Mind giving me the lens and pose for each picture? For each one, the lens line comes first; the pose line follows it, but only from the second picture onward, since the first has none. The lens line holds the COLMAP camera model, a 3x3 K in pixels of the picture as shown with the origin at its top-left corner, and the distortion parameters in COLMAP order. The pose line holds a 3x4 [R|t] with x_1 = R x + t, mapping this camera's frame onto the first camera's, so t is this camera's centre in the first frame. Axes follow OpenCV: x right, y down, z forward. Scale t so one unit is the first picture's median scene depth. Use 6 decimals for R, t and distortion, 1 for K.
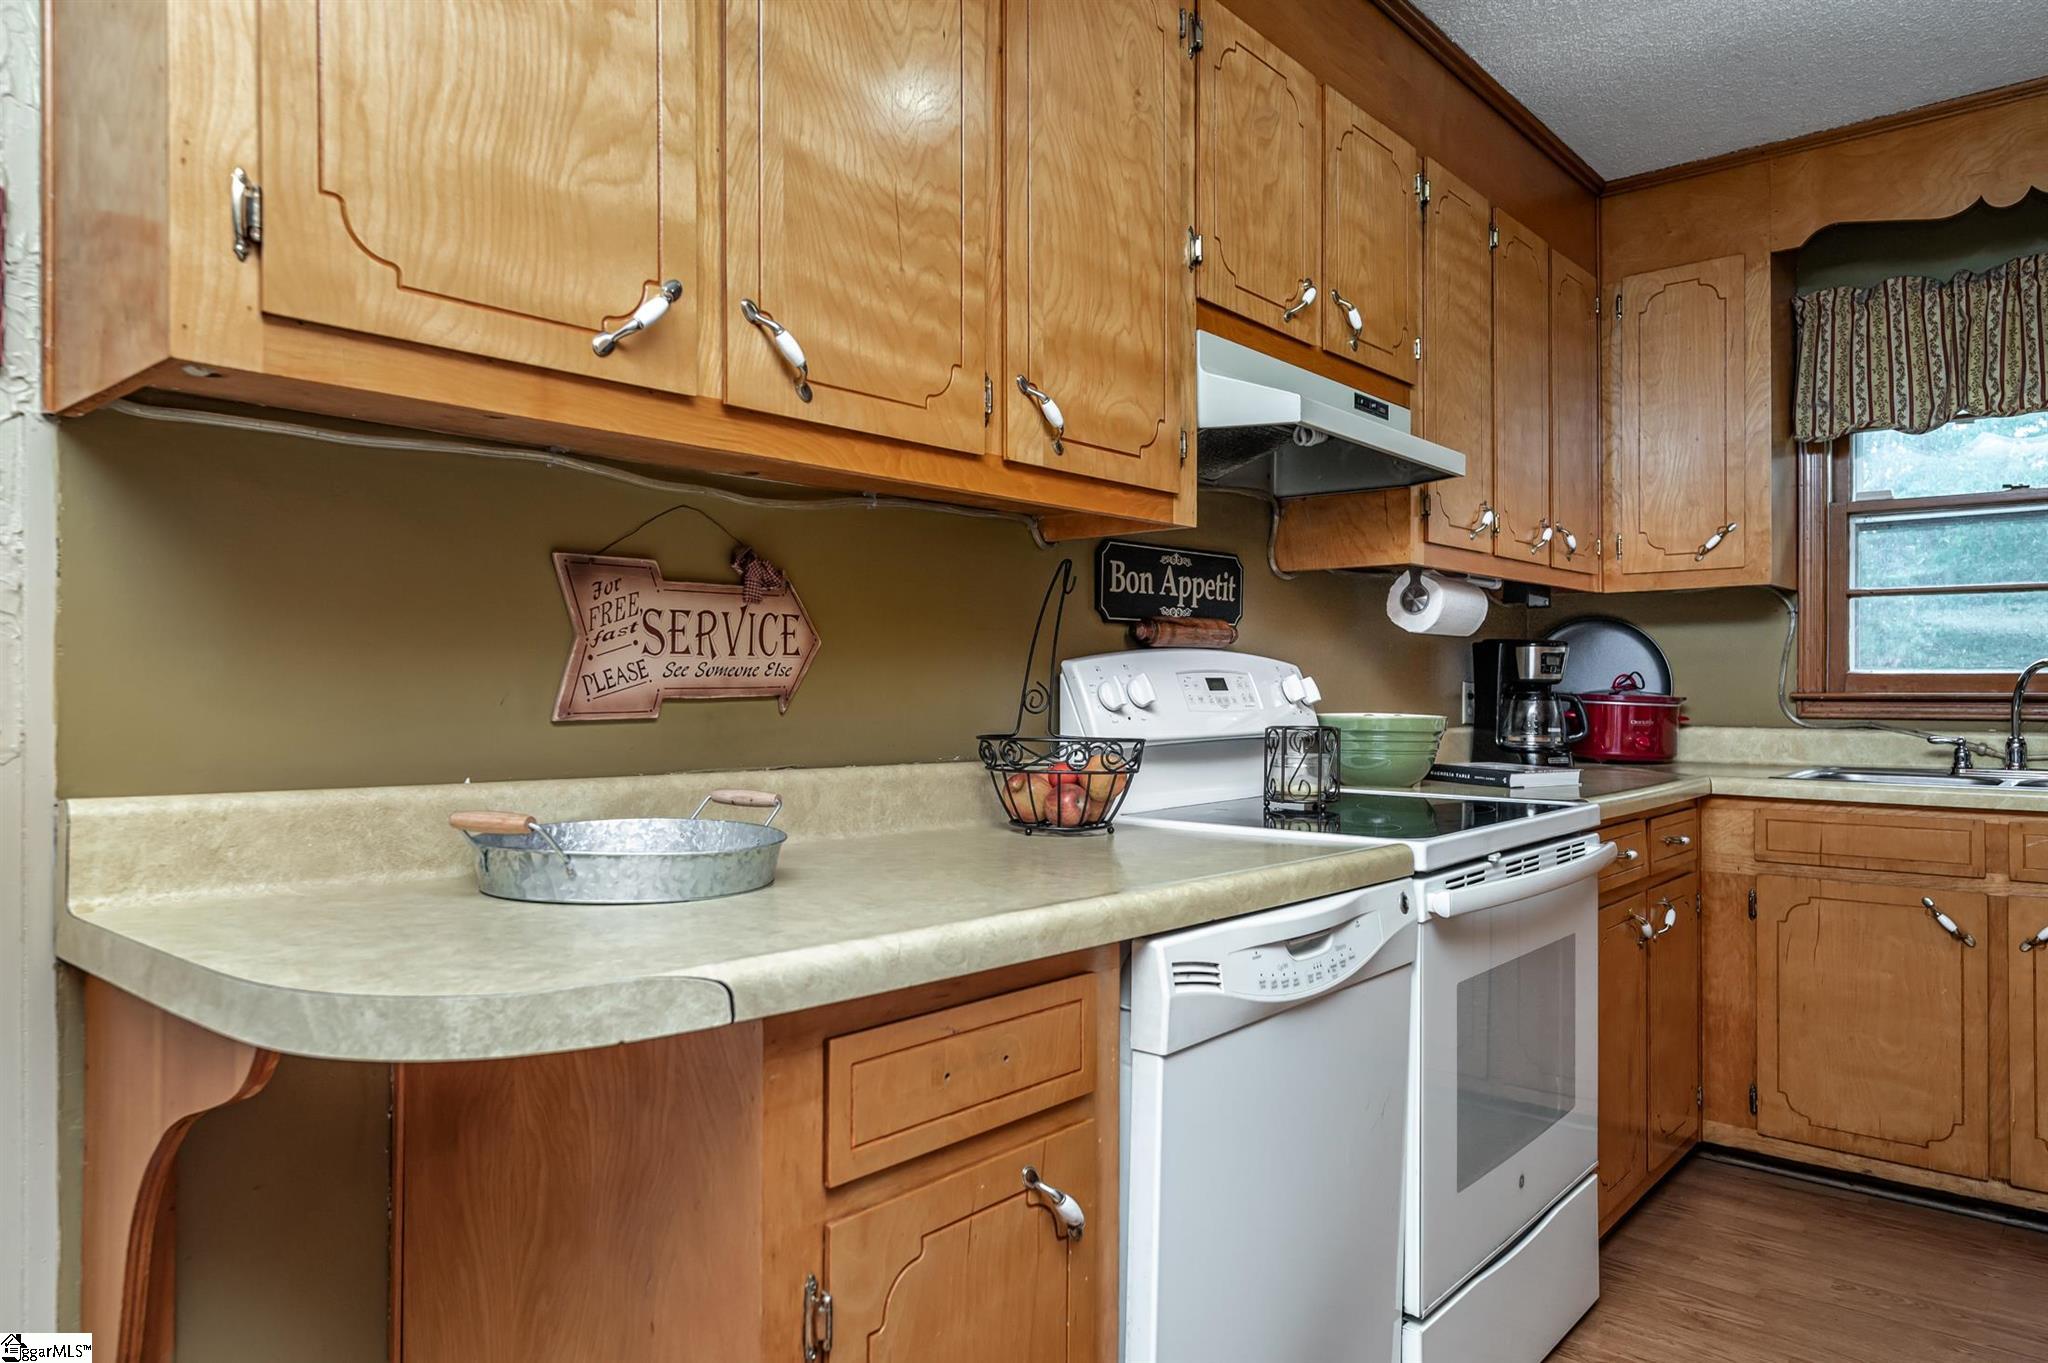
lens RADIAL K [[1322.5, 0, 1023.8], [0, 1322.5, 681.3], [0, 0, 1]] dist [0.015350, -0.002739]
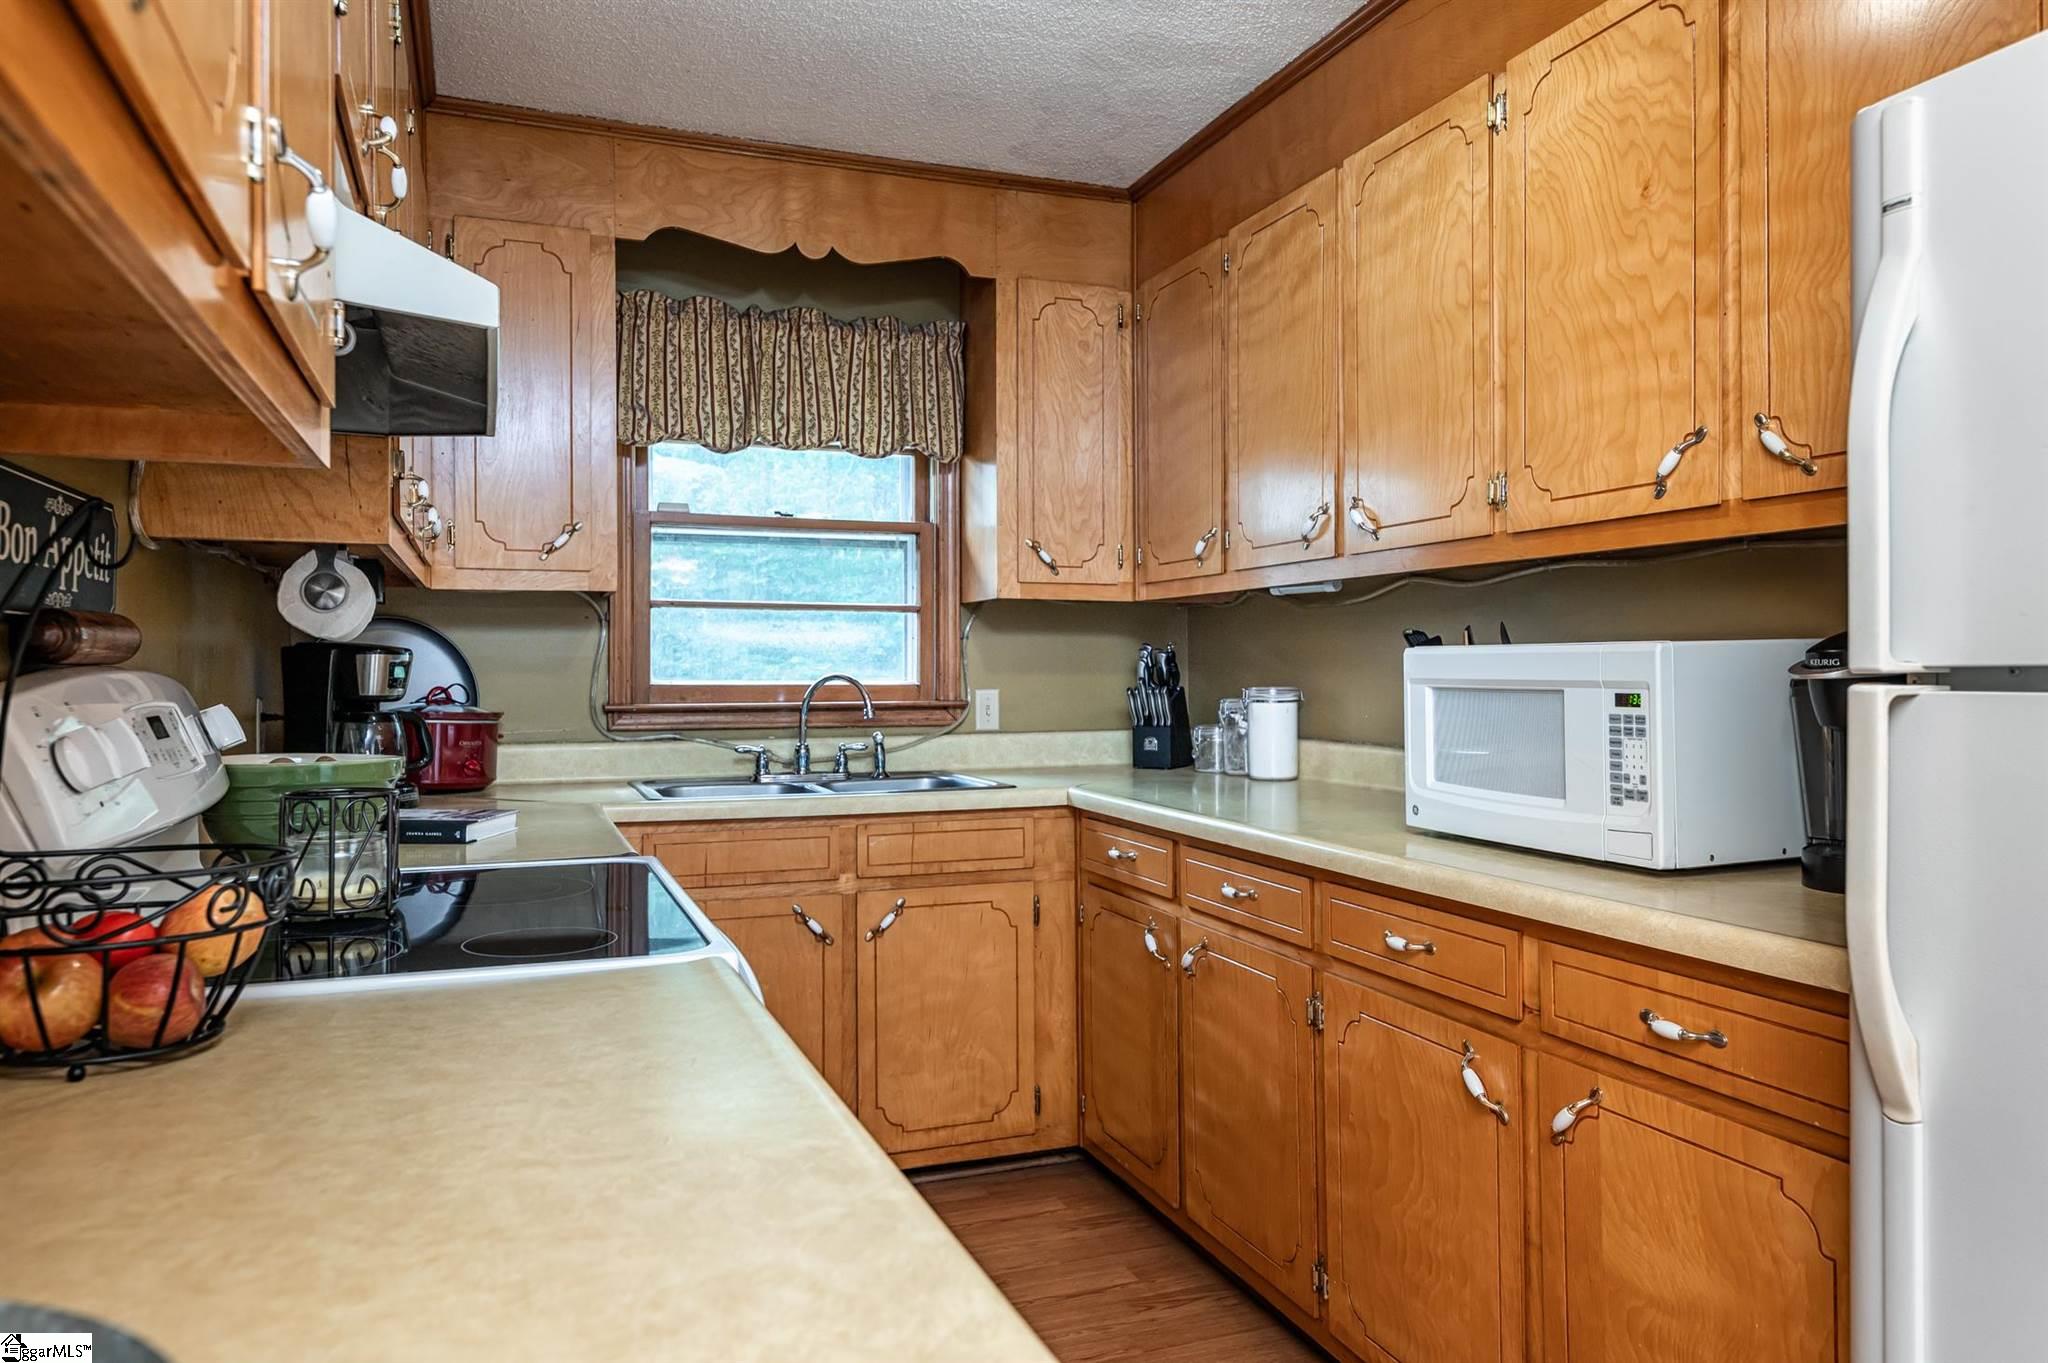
lens RADIAL K [[1388.5, 0, 1025.2], [0, 1388.5, 671.8], [0, 0, 1]] dist [0.005876, -0.000416]
pose [[0.468365, -0.000234, 0.883535, -0.168758], [-0.003300, 0.999993, 0.002014, -0.019016], [-0.883529, -0.003859, 0.468361, 0.283712]]
